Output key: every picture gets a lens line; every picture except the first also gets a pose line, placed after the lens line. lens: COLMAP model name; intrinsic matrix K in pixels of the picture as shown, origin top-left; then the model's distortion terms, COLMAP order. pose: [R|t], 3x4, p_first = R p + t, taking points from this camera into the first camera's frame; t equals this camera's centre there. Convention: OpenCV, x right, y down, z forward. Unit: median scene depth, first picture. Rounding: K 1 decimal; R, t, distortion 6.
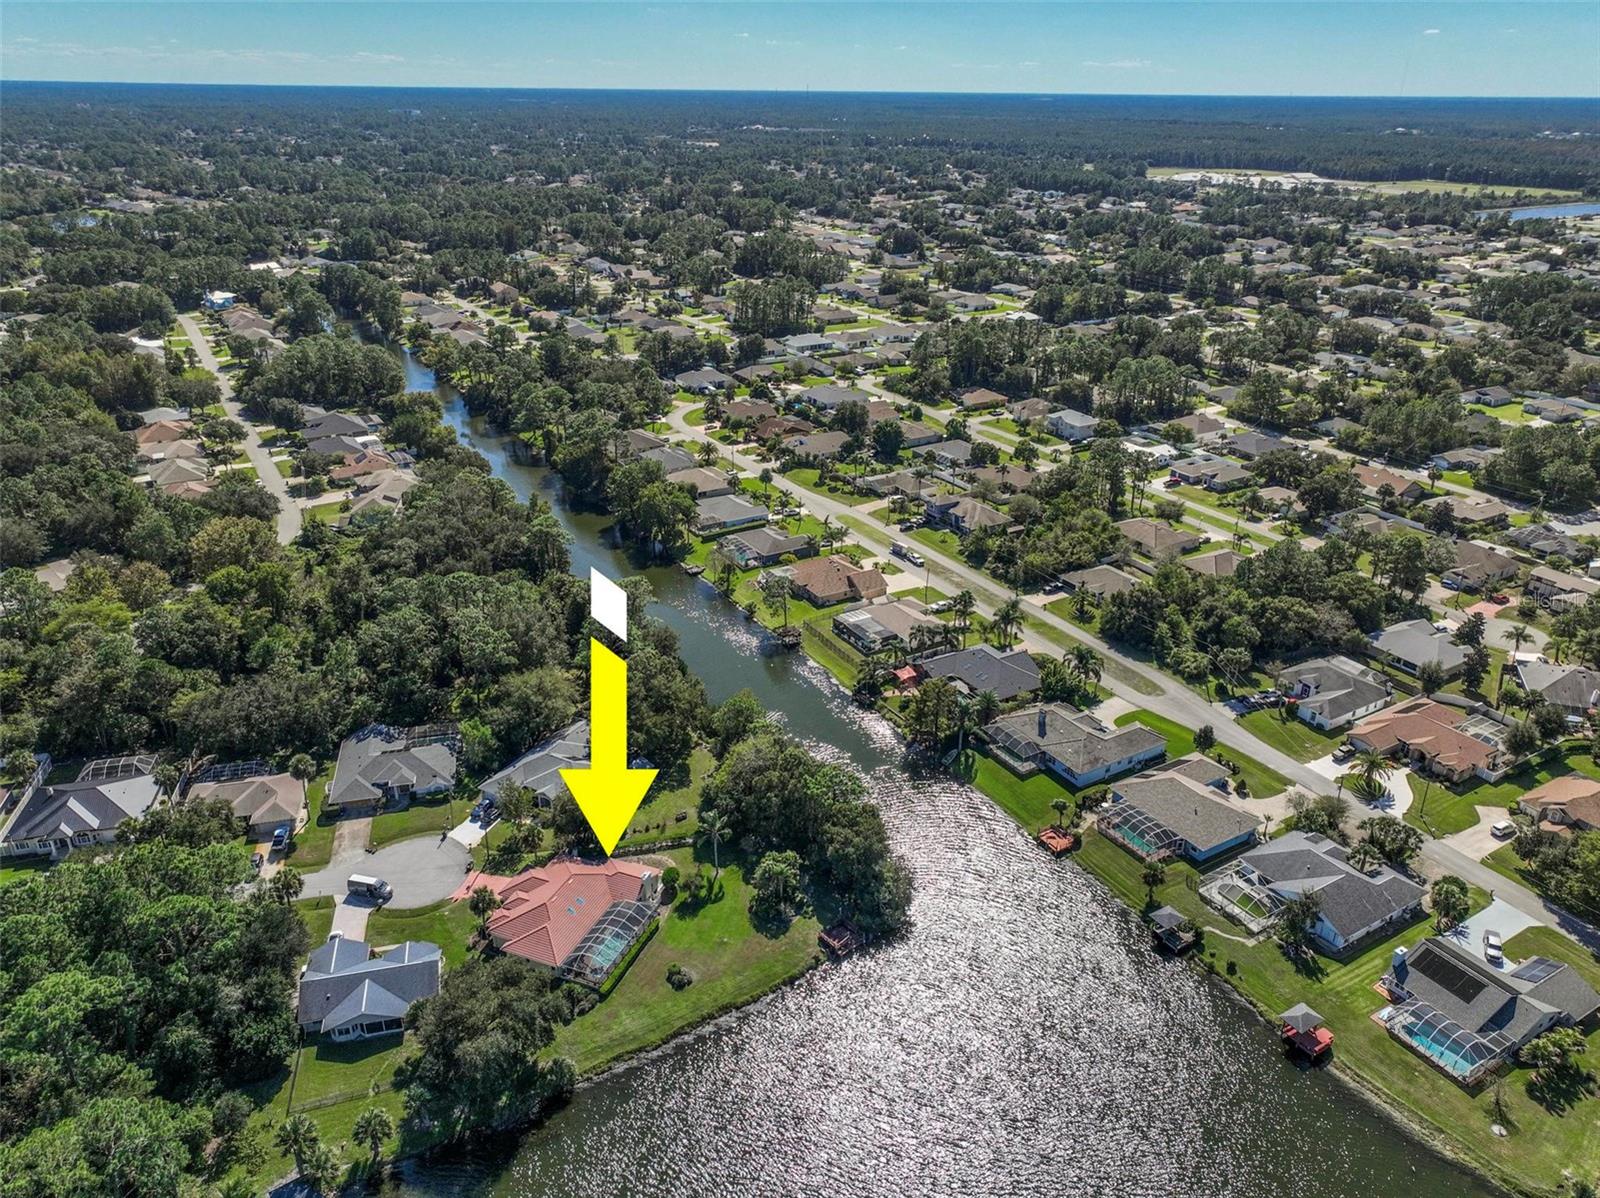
lens RADIAL K [[1122.7, 0, 800.5], [0, 1122.7, 603.9], [0, 0, 1]] dist [-0.002284, 0.017790]
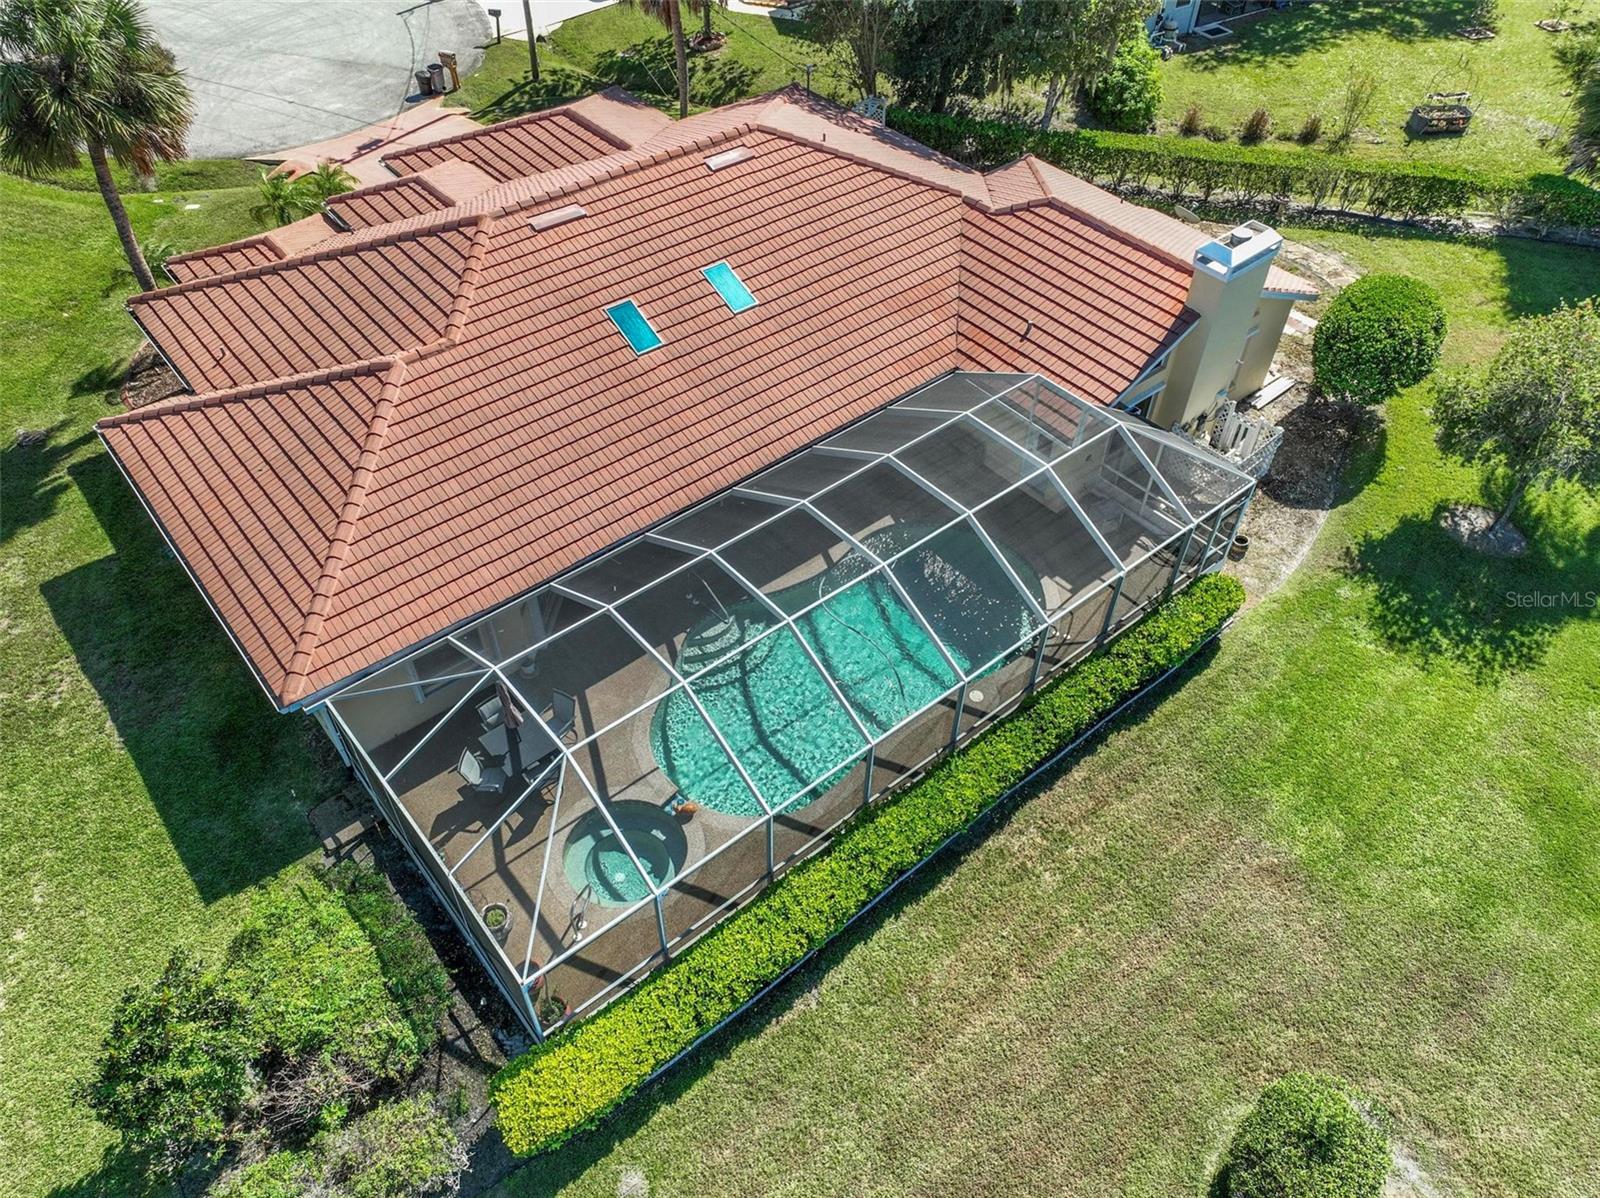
lens RADIAL K [[1122.7, 0, 800.5], [0, 1122.7, 603.9], [0, 0, 1]] dist [-0.002284, 0.017790]
pose [[0.880516, 0.340694, -0.329574, -0.080850], [-0.198519, 0.896412, 0.396277, 0.152803], [0.430443, -0.283502, 0.856940, 0.549011]]
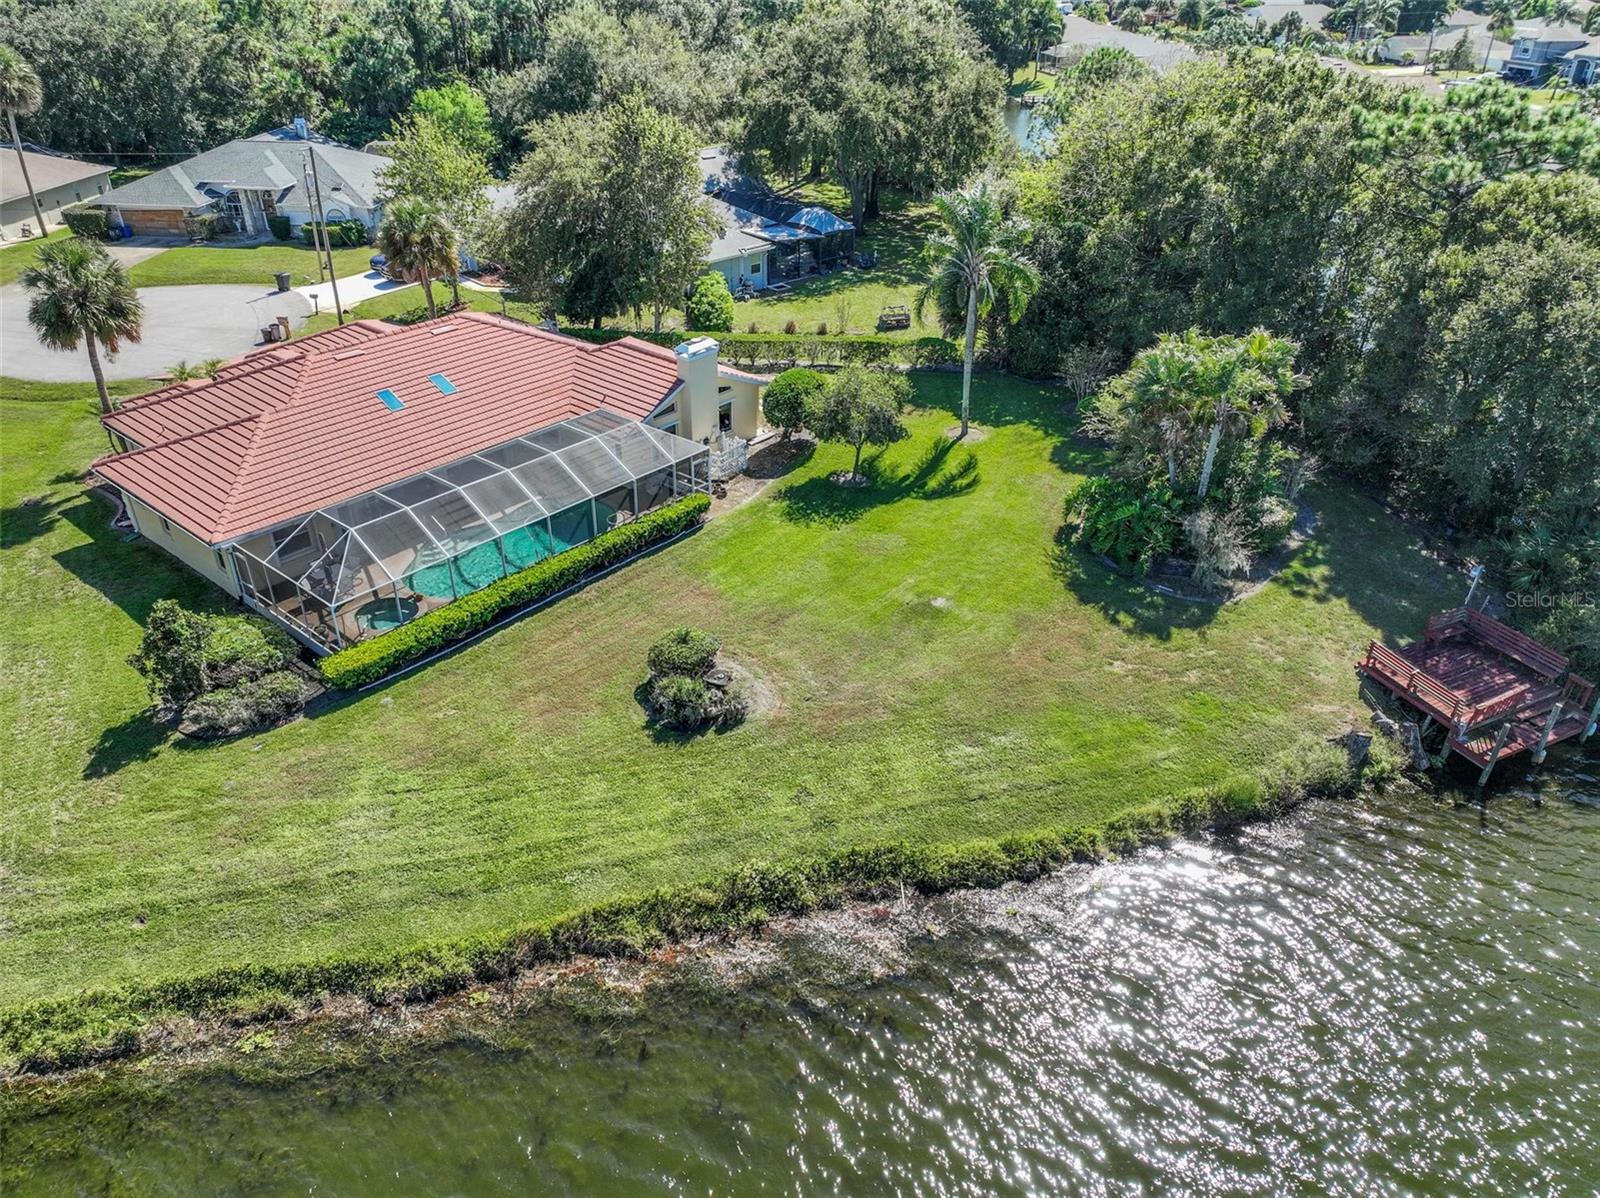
lens RADIAL K [[1122.7, 0, 800.5], [0, 1122.7, 603.9], [0, 0, 1]] dist [-0.002284, 0.017790]
pose [[0.948863, 0.163863, -0.269830, -0.019317], [-0.133189, 0.982733, 0.128435, 0.170524], [0.286217, -0.085929, 0.954304, 0.478075]]
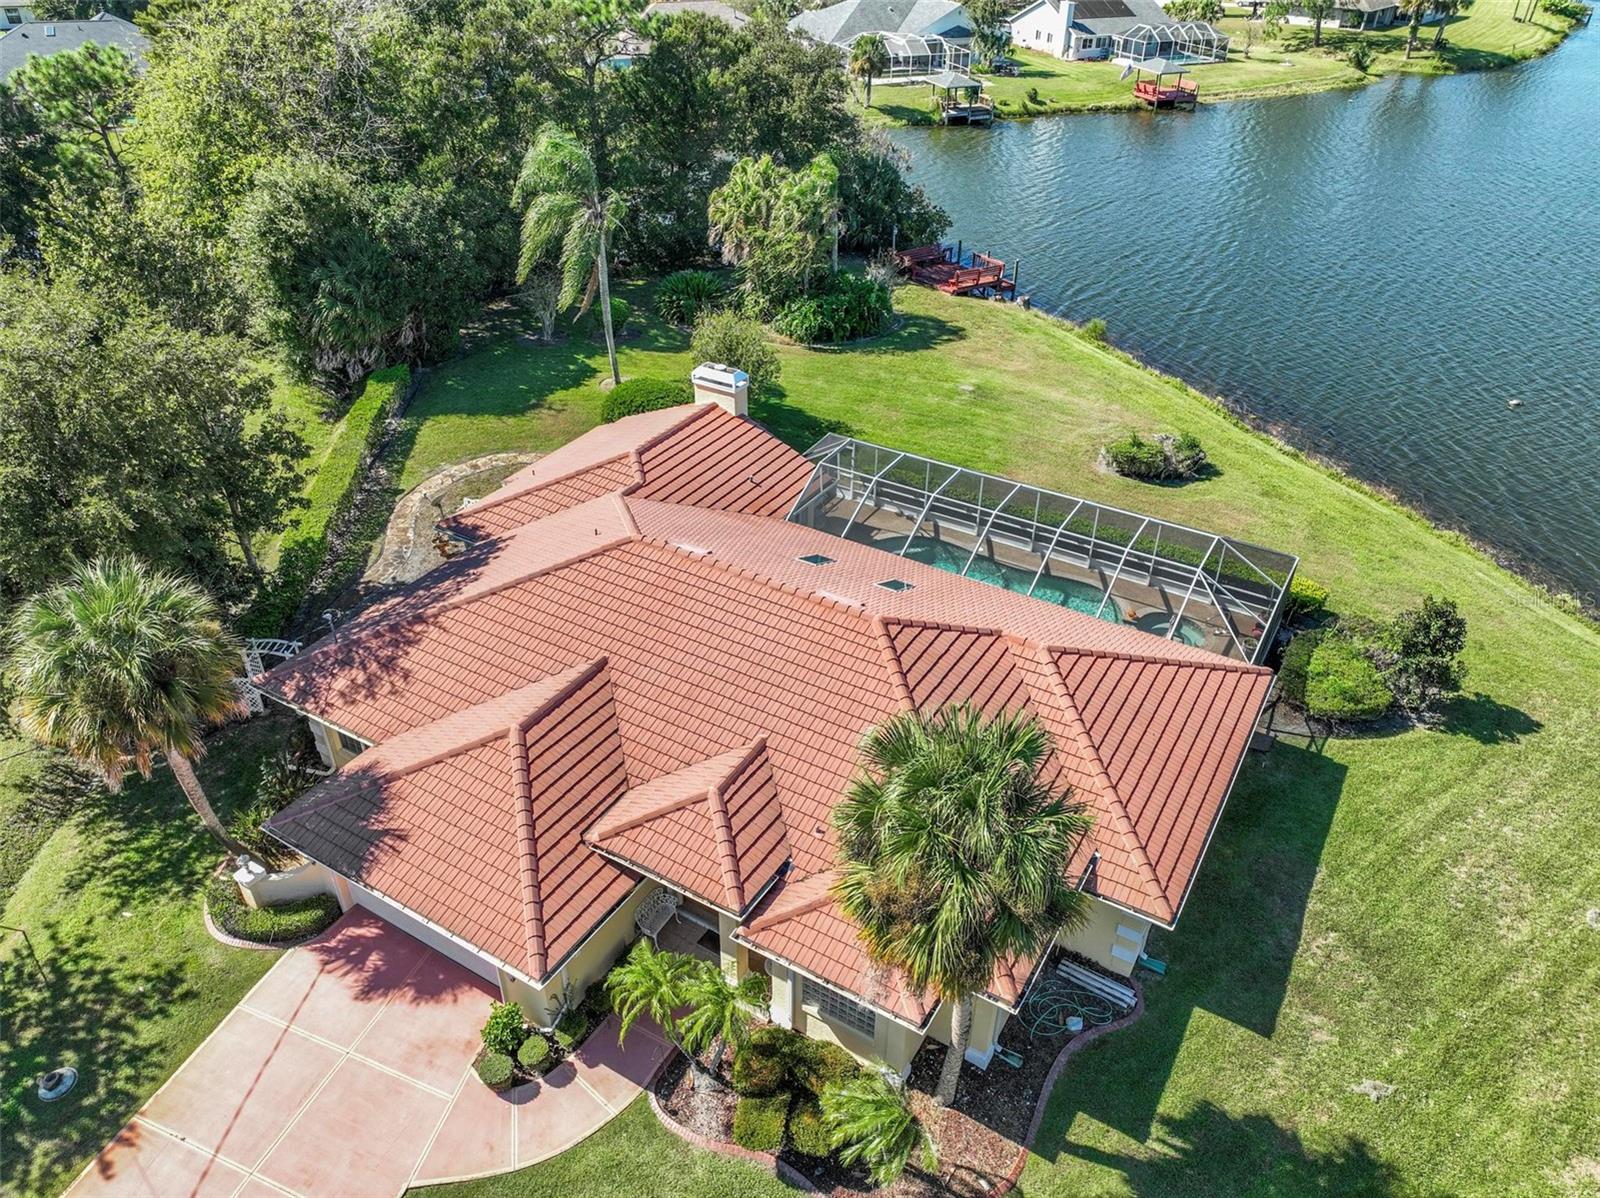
lens RADIAL K [[1122.7, 0, 800.5], [0, 1122.7, 603.9], [0, 0, 1]] dist [-0.002284, 0.017790]
pose [[0.155405, -0.561894, 0.812480, -0.220515], [0.407678, 0.785646, 0.465358, 0.116026], [-0.899804, 0.258911, 0.351166, 0.592666]]
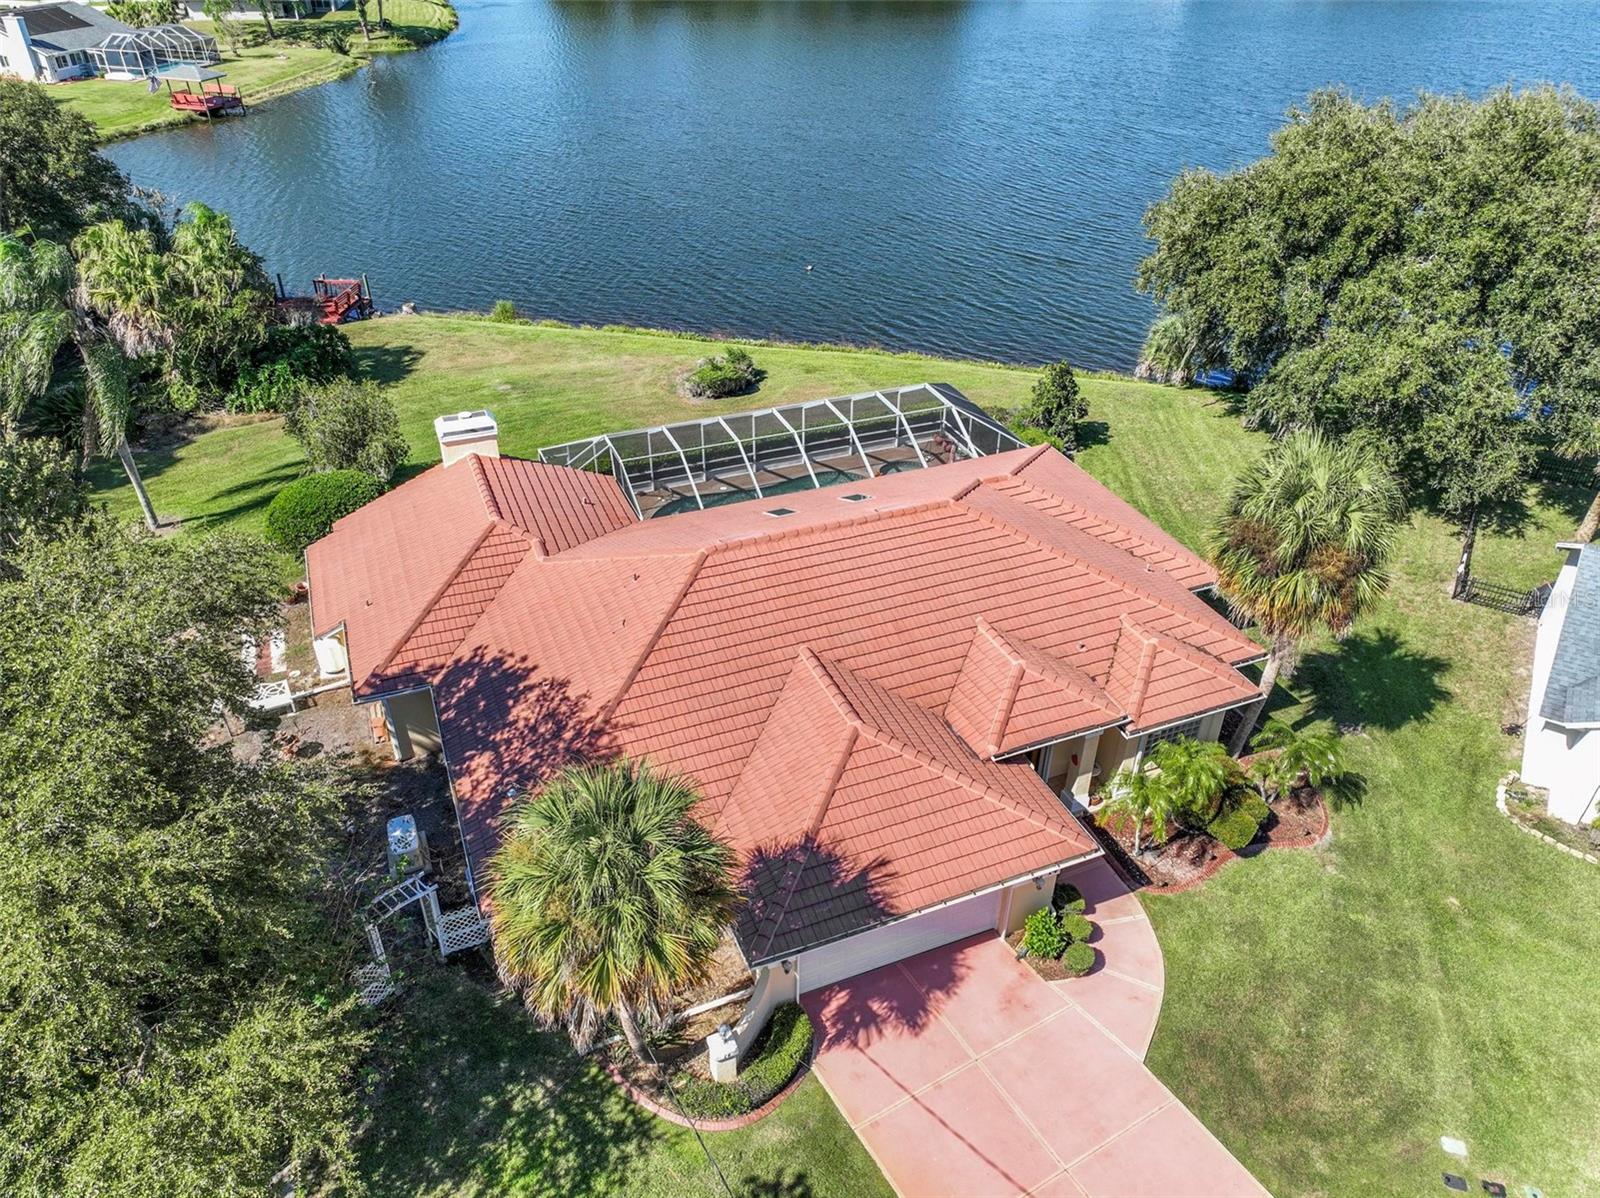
lens RADIAL K [[1122.7, 0, 800.5], [0, 1122.7, 603.9], [0, 0, 1]] dist [-0.002284, 0.017790]
pose [[-0.699032, -0.412222, 0.584318, -0.201791], [0.286307, 0.587434, 0.756934, 0.079826], [-0.655274, 0.696415, -0.292613, 0.672308]]
